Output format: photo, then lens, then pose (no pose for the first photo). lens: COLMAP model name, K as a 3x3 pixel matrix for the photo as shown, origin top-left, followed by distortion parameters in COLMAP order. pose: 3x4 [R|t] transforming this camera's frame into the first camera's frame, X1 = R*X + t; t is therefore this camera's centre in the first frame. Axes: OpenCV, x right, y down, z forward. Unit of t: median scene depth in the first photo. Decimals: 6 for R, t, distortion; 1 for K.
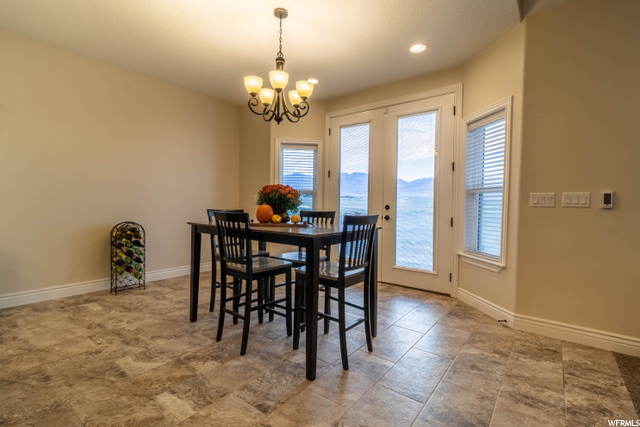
lens RADIAL K [[297.0, 0, 319.5], [0, 297.0, 213.2], [0, 0, 1]] dist [0.003314, -0.000576]
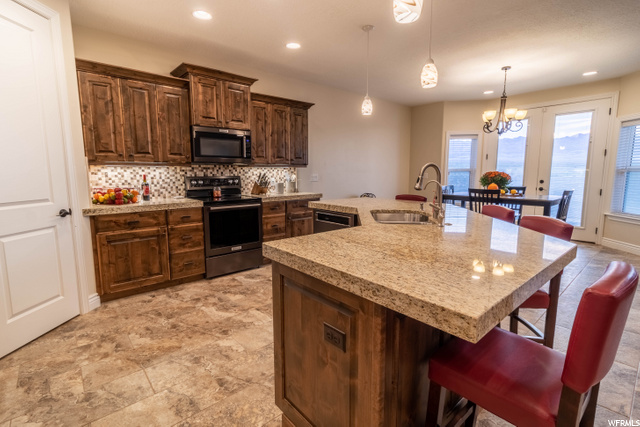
lens RADIAL K [[297.0, 0, 318.7], [0, 297.0, 210.9], [0, 0, 1]] dist [0.003314, -0.000576]
pose [[0.981418, 0.006136, -0.191783, -0.612047], [0.013726, 0.994683, 0.102064, -0.045266], [0.191390, -0.102800, 0.976116, -0.665935]]
